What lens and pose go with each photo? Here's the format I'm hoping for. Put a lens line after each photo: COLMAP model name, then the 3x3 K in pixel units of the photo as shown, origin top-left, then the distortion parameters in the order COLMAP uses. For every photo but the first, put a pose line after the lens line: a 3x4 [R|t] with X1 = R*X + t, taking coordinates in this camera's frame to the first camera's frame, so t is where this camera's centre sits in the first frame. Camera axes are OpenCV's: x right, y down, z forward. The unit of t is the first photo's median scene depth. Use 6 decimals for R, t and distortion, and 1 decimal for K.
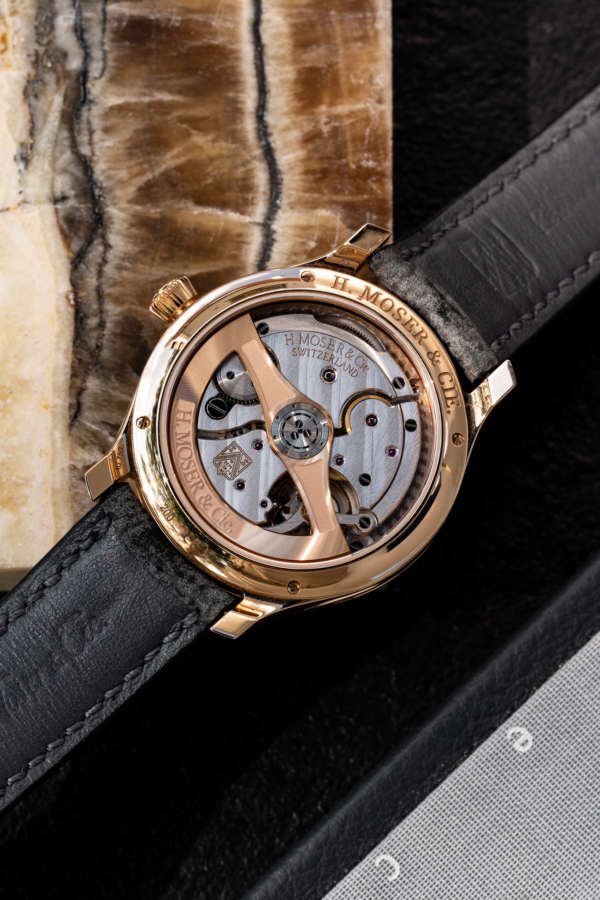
lens RADIAL K [[6520.5, 0, 297.6], [0, 6520.5, 450.3], [0, 0, 1]] dist [2.809608, 0.000000]
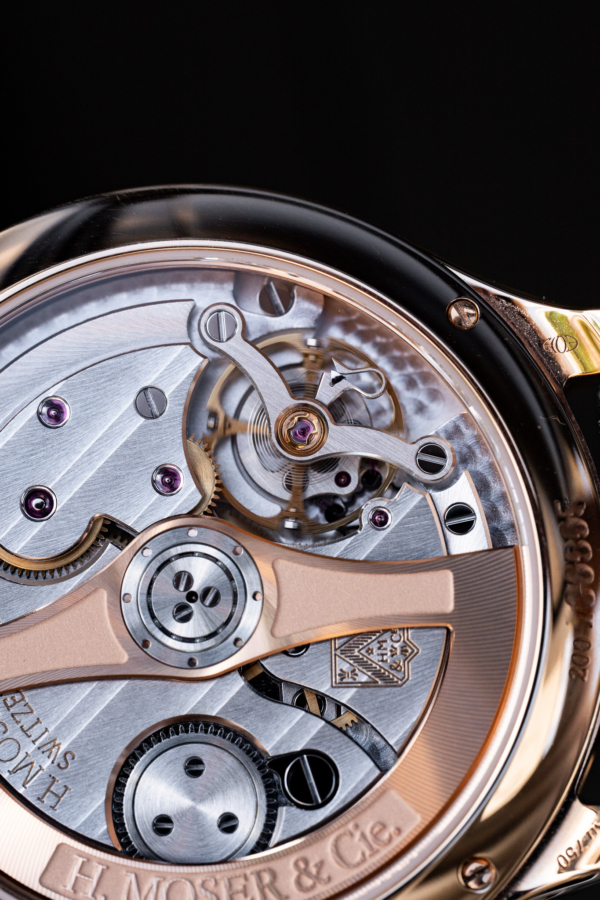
lens RADIAL K [[6520.5, 0, 293.9], [0, 6520.5, 449.1], [0, 0, 1]] dist [2.809608, 0.000000]
pose [[-0.753356, -0.657415, 0.016145, -0.004833], [0.657607, -0.753016, 0.022812, -0.001135], [-0.002840, 0.027802, 0.999609, 0.594064]]
